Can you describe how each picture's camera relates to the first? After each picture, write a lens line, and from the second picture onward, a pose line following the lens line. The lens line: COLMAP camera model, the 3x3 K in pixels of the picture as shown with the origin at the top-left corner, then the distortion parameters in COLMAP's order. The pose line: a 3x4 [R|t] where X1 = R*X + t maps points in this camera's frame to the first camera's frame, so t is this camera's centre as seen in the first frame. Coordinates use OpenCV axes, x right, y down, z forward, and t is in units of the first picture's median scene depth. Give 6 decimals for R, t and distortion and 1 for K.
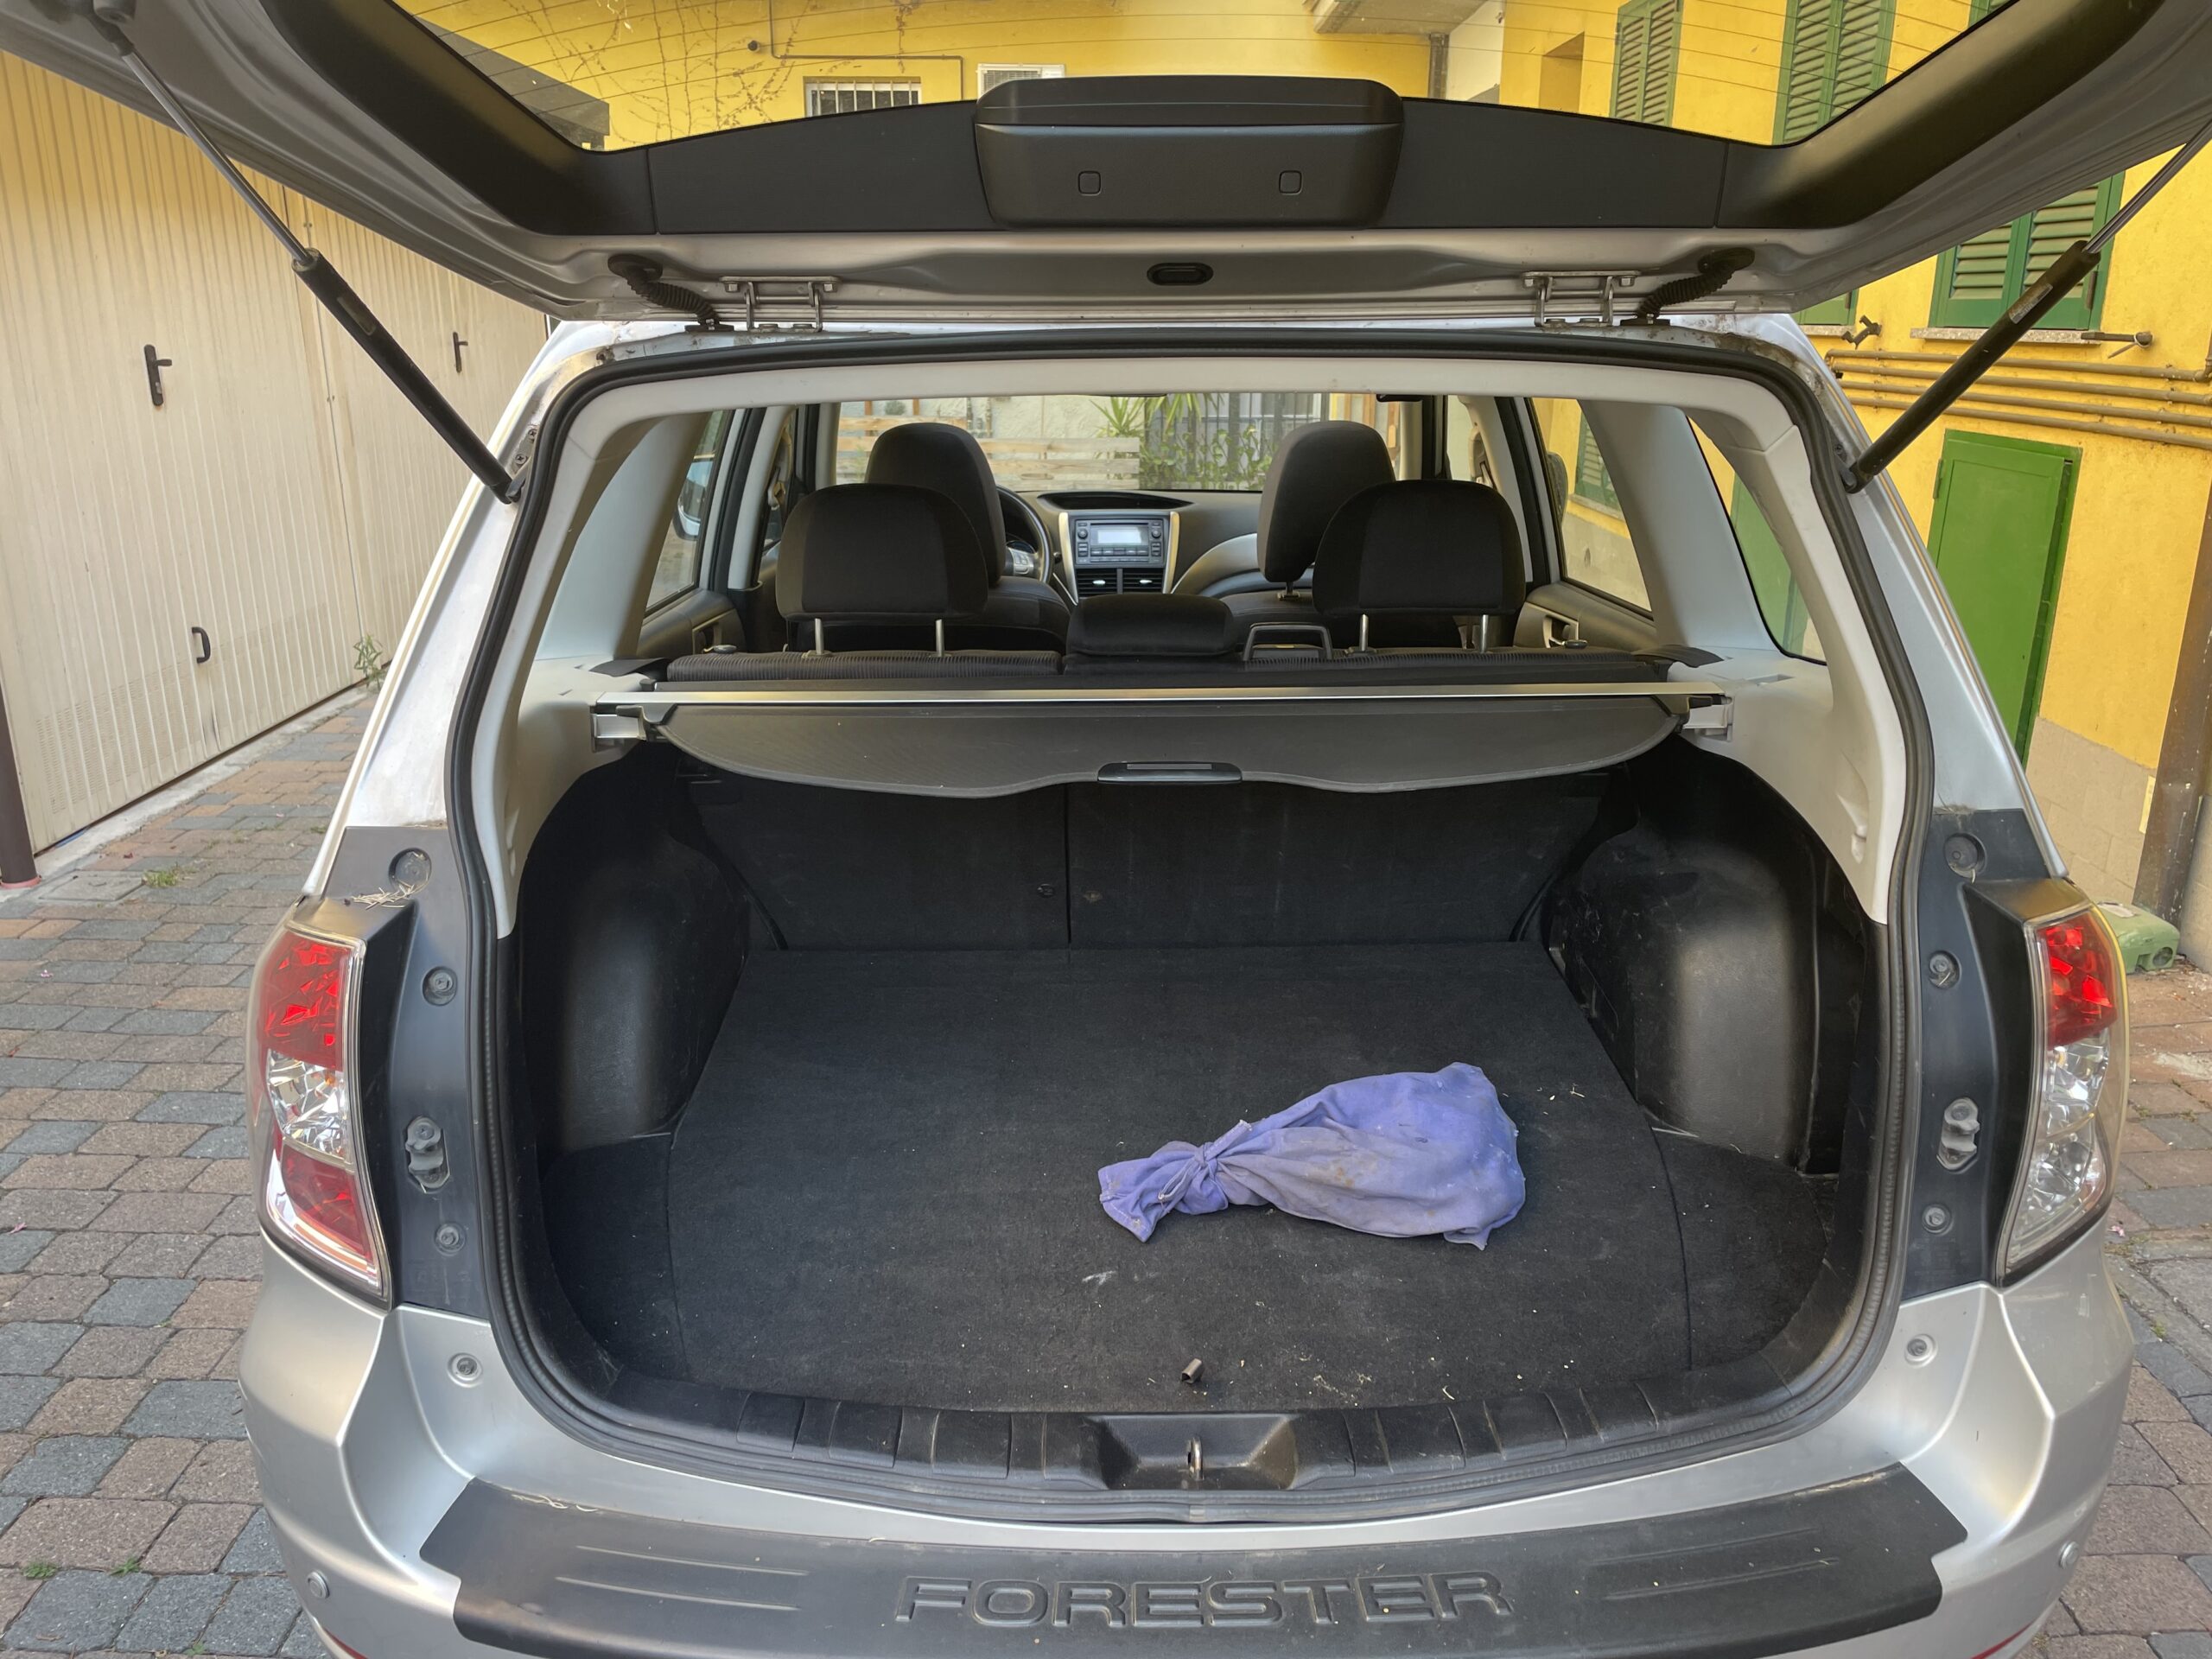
lens RADIAL K [[1672.2, 0, 1109.1], [0, 1672.2, 820.6], [0, 0, 1]] dist [0.081209, -0.109302]
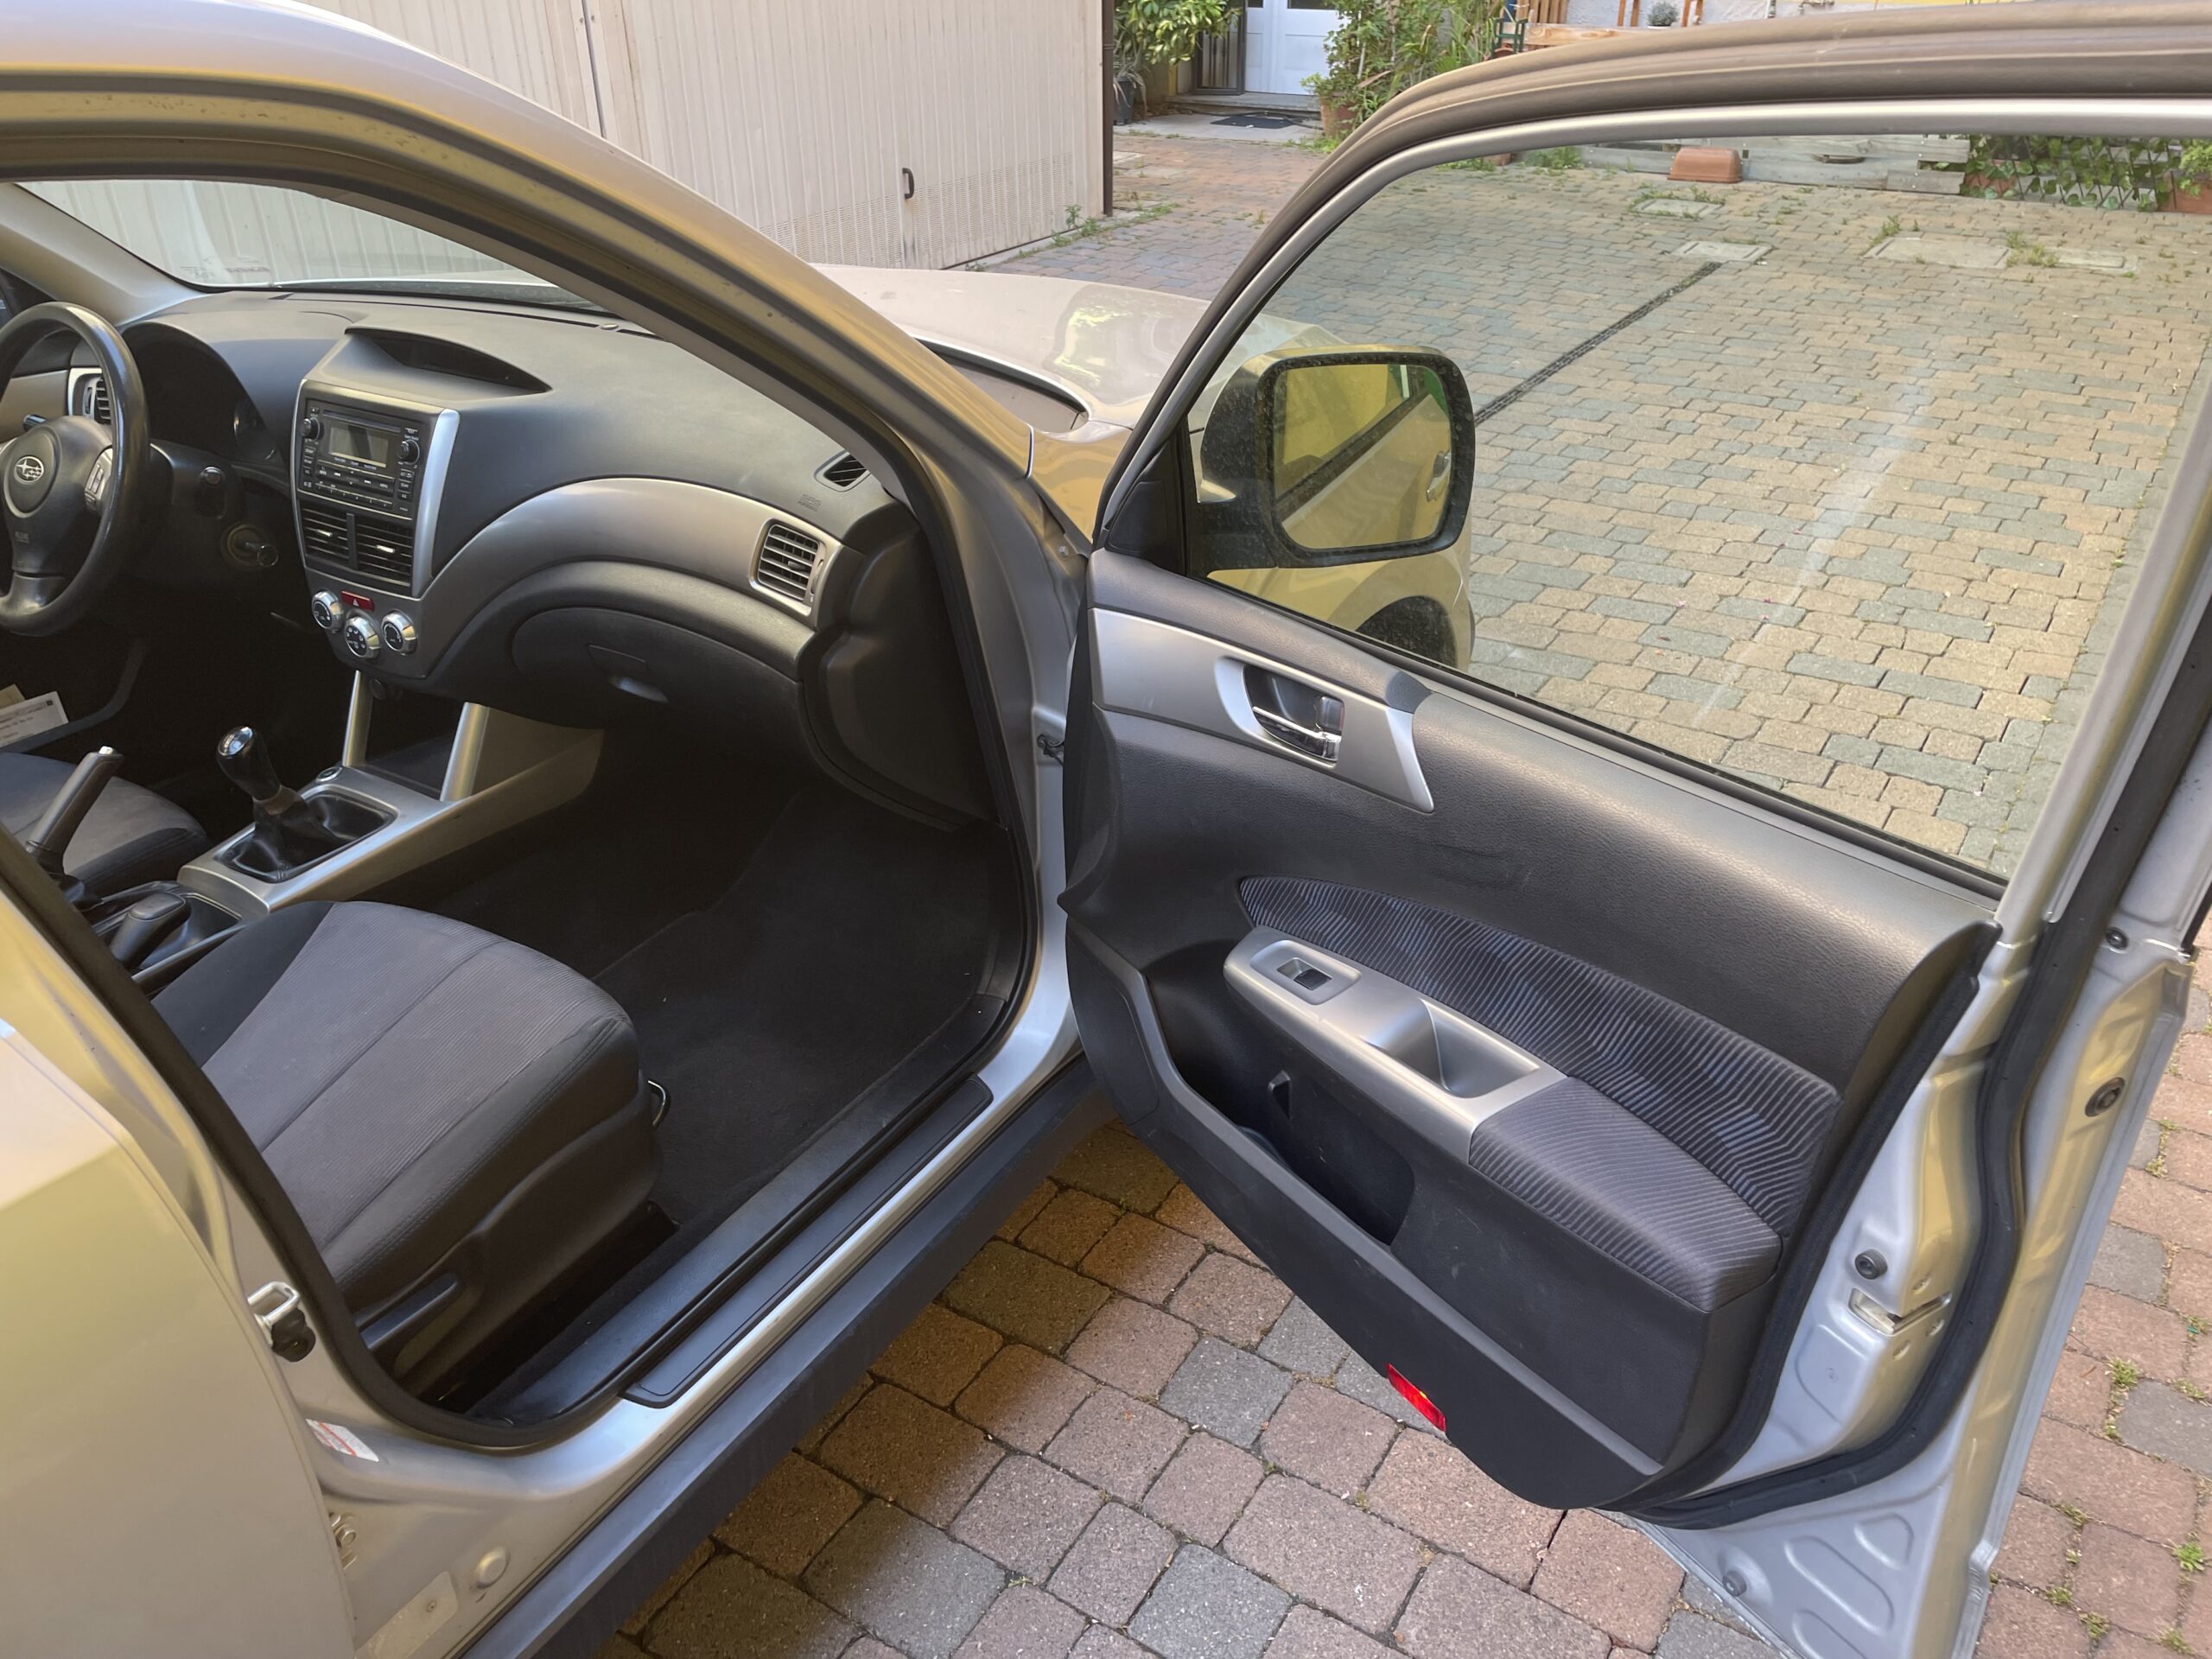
lens RADIAL K [[1666.2, 0, 1140.3], [0, 1666.2, 801.7], [0, 0, 1]] dist [0.078280, -0.090981]
pose [[0.839086, 0.259584, -0.478071, 0.438132], [-0.152834, 0.955901, 0.250790, -0.219497], [0.522089, -0.137369, 0.841756, 0.667346]]
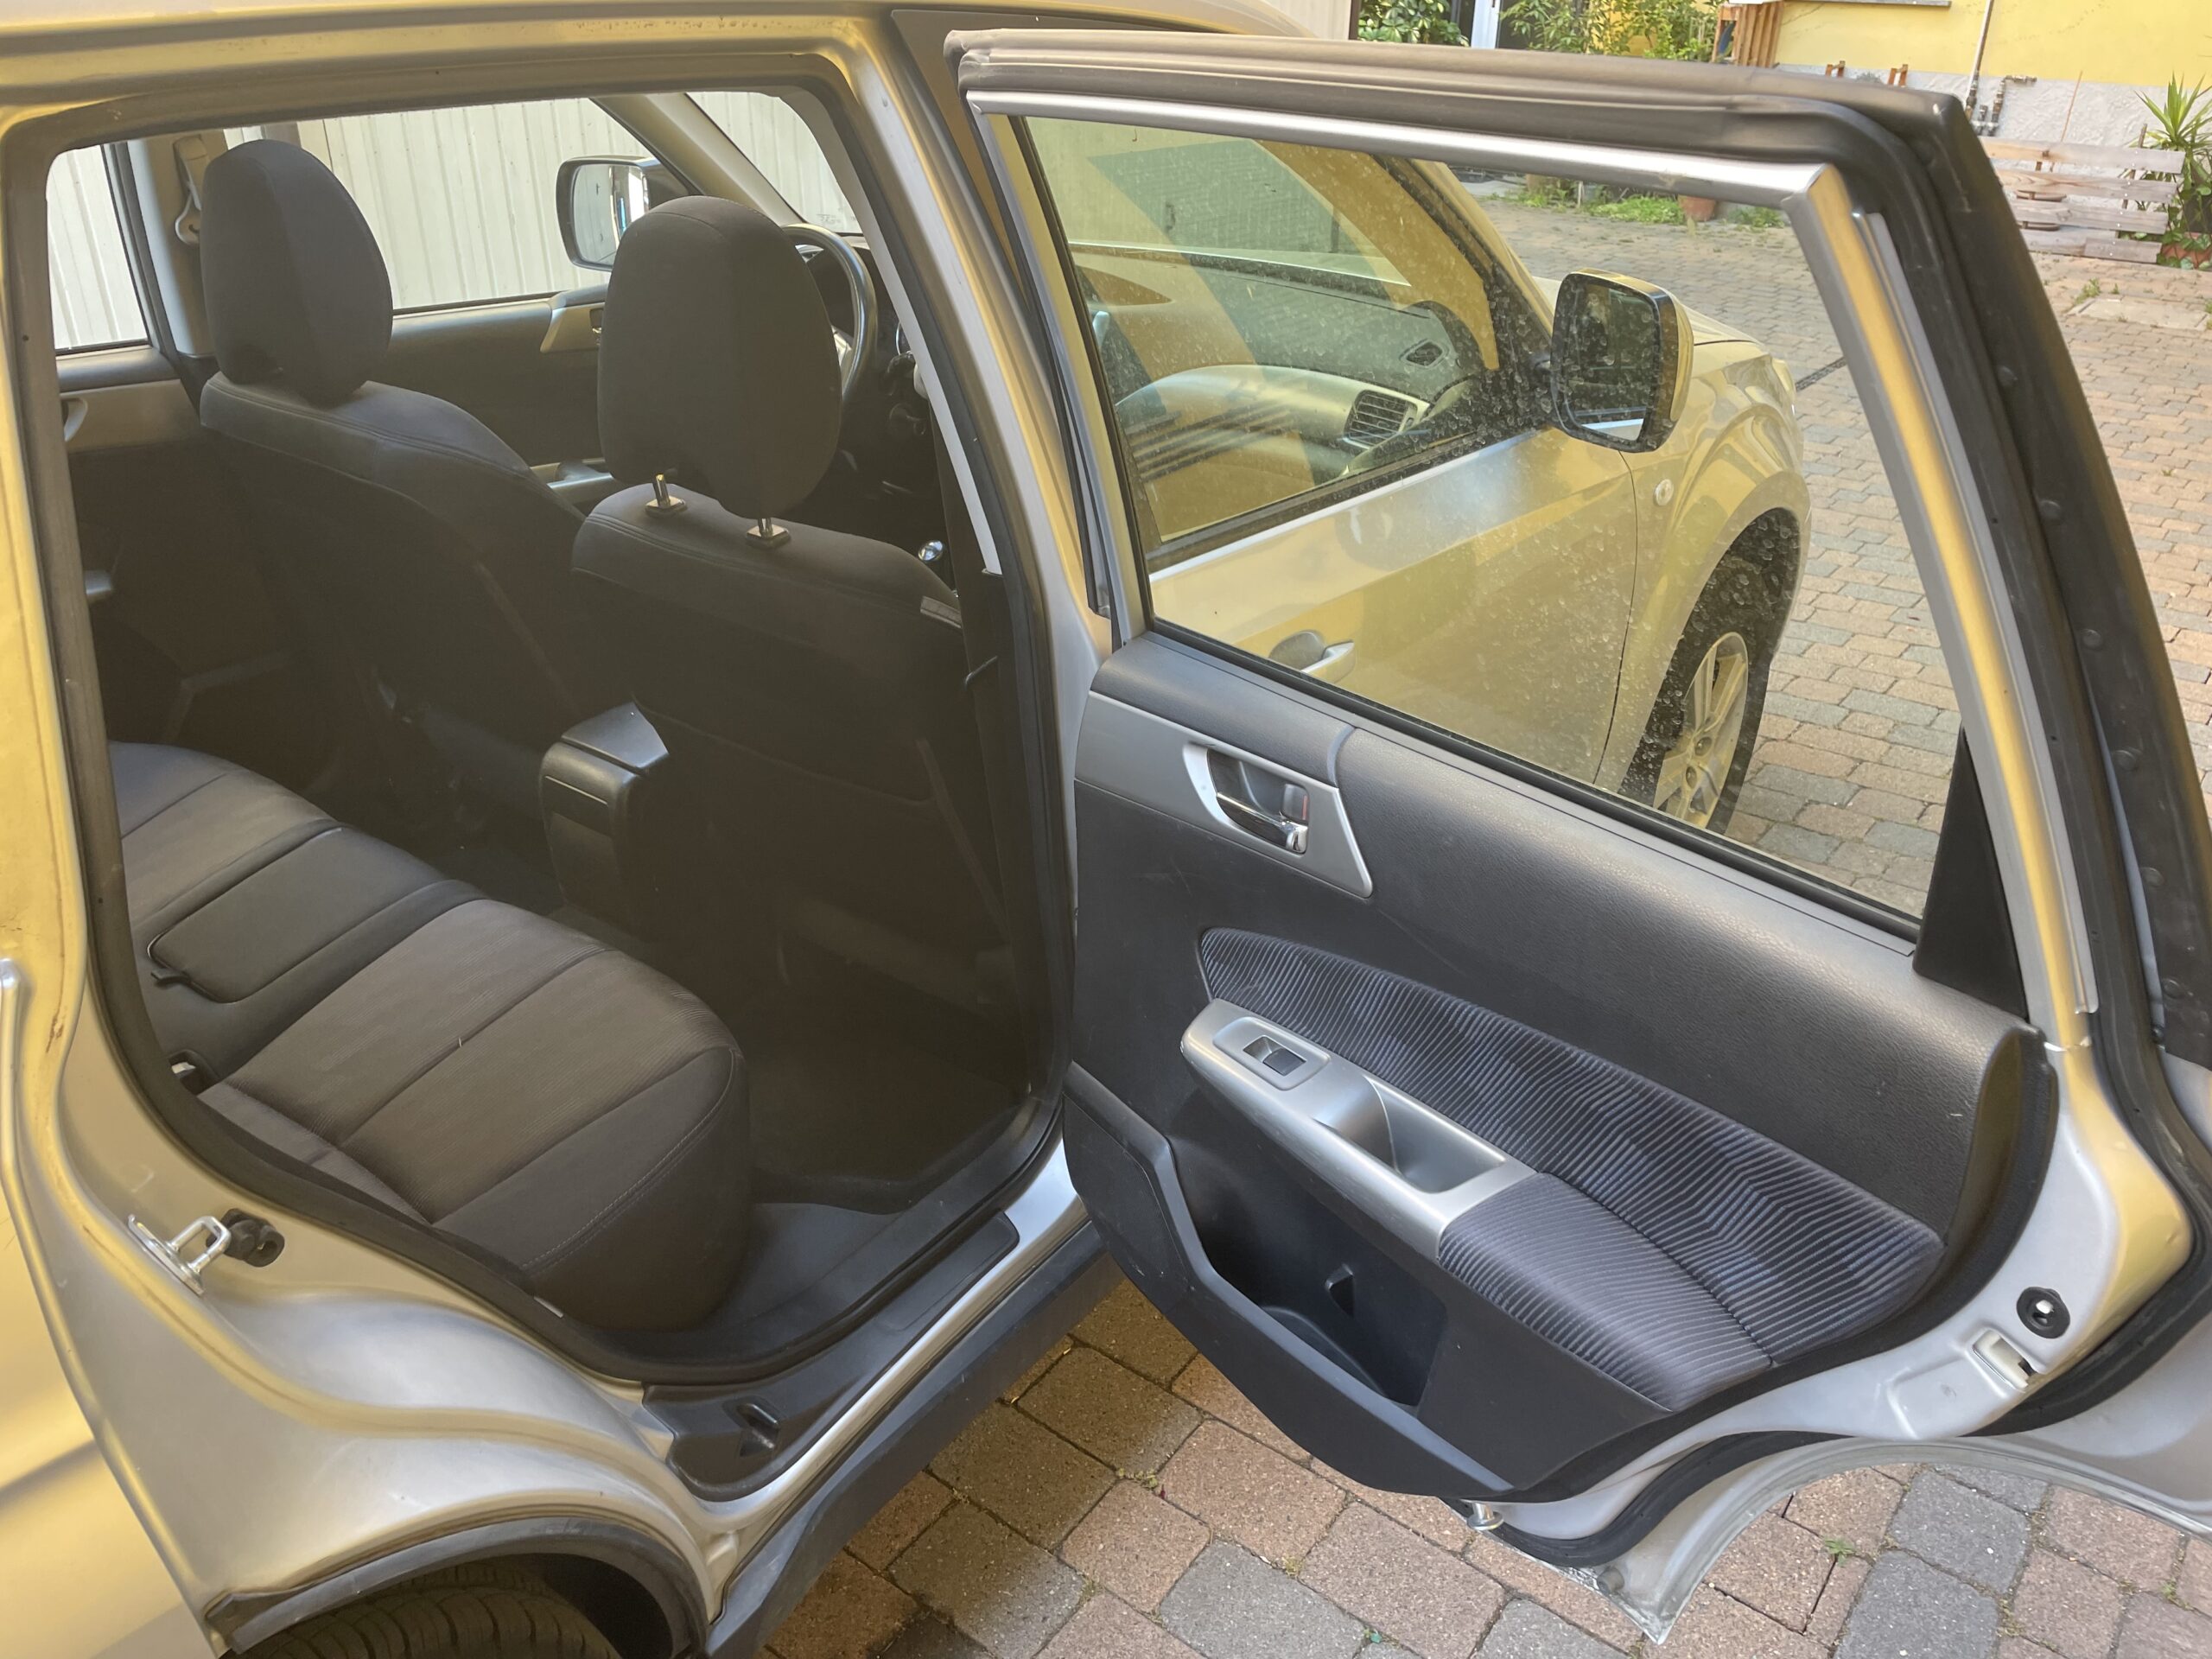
lens RADIAL K [[1667.6, 0, 1153.4], [0, 1667.6, 825.1], [0, 0, 1]] dist [0.082973, -0.088982]
pose [[0.797397, 0.293800, -0.527104, 0.426709], [-0.192413, 0.951672, 0.239369, -0.149758], [0.571957, -0.089450, 0.815392, 0.466028]]
